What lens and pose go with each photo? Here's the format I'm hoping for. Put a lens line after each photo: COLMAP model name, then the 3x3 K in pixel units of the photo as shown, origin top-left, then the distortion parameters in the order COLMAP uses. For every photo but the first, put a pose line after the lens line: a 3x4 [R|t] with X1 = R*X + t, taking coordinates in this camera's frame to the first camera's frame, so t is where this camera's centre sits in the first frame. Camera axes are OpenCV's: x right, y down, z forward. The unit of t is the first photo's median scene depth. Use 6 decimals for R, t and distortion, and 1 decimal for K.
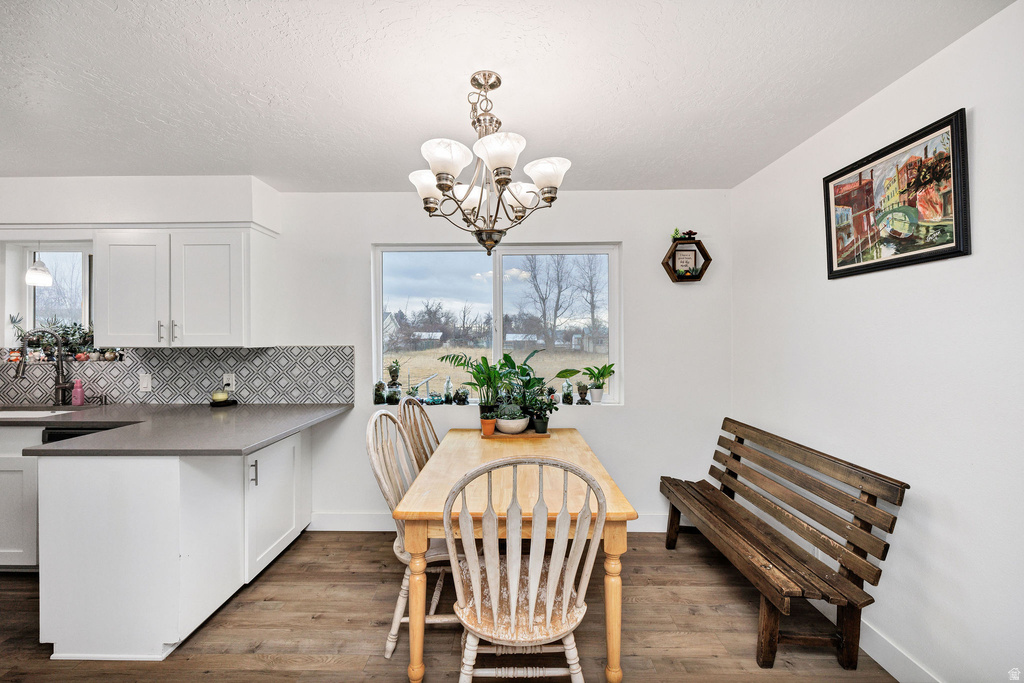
lens RADIAL K [[423.8, 0, 516.9], [0, 423.8, 339.2], [0, 0, 1]] dist [0.003434, 0.000260]
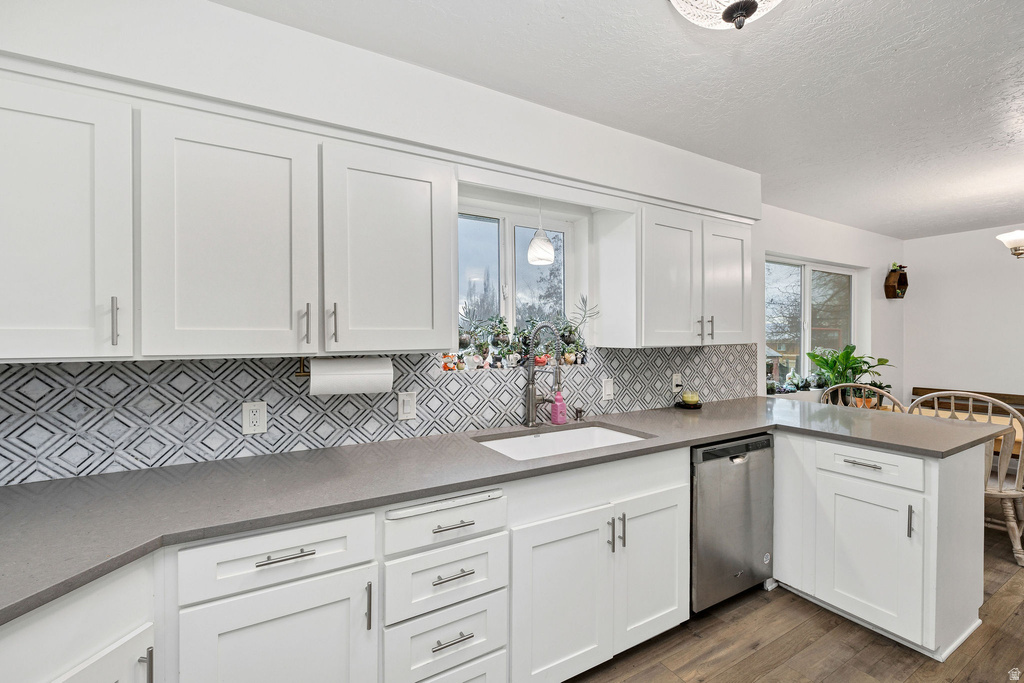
lens RADIAL K [[423.8, 0, 508.6], [0, 423.8, 341.0], [0, 0, 1]] dist [0.003434, 0.000260]
pose [[0.858960, -0.005526, 0.512013, -1.488807], [0.003874, 0.999983, 0.004294, 0.003107], [-0.512028, -0.001705, 0.858967, 0.386884]]
